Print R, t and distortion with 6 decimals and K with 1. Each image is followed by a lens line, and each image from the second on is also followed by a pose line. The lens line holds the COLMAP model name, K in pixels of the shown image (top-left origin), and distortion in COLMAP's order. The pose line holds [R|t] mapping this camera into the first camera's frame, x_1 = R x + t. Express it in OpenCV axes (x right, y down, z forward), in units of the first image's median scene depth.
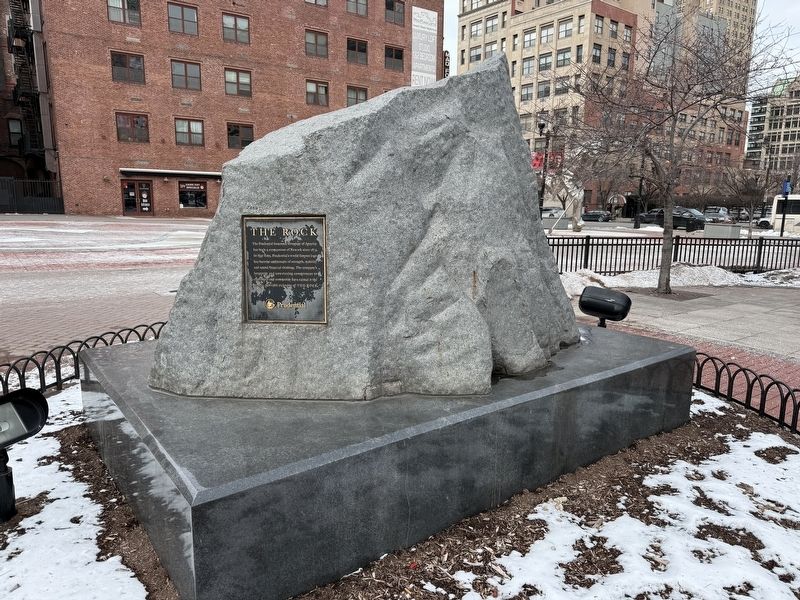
lens RADIAL K [[602.5, 0, 417.3], [0, 602.5, 301.2], [0, 0, 1]] dist [0.101285, -0.178199]
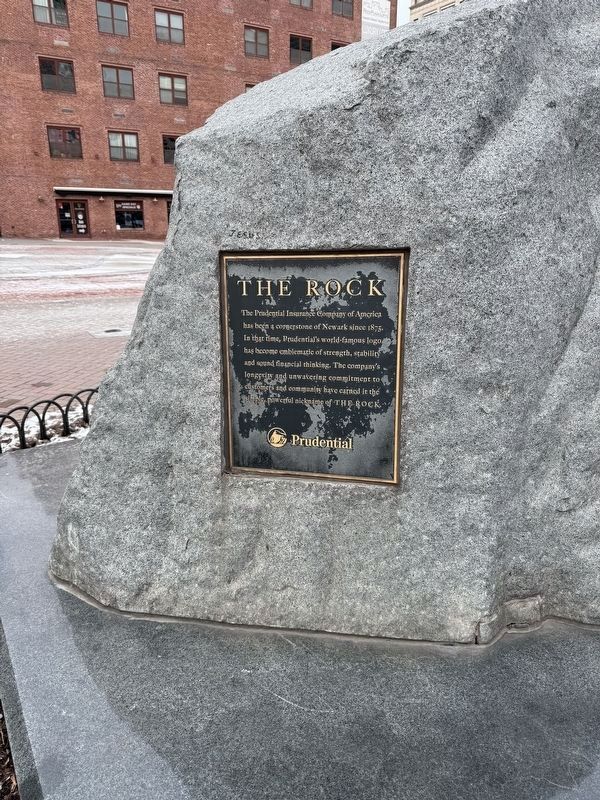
lens RADIAL K [[602.5, 0, 300.0], [0, 602.5, 400.0], [0, 0, 1]] dist [0.101285, -0.178199]
pose [[0.996165, 0.013967, -0.086367, -0.183410], [-0.003109, 0.992203, 0.124591, -0.085514], [0.087434, -0.123845, 0.988442, 0.526715]]
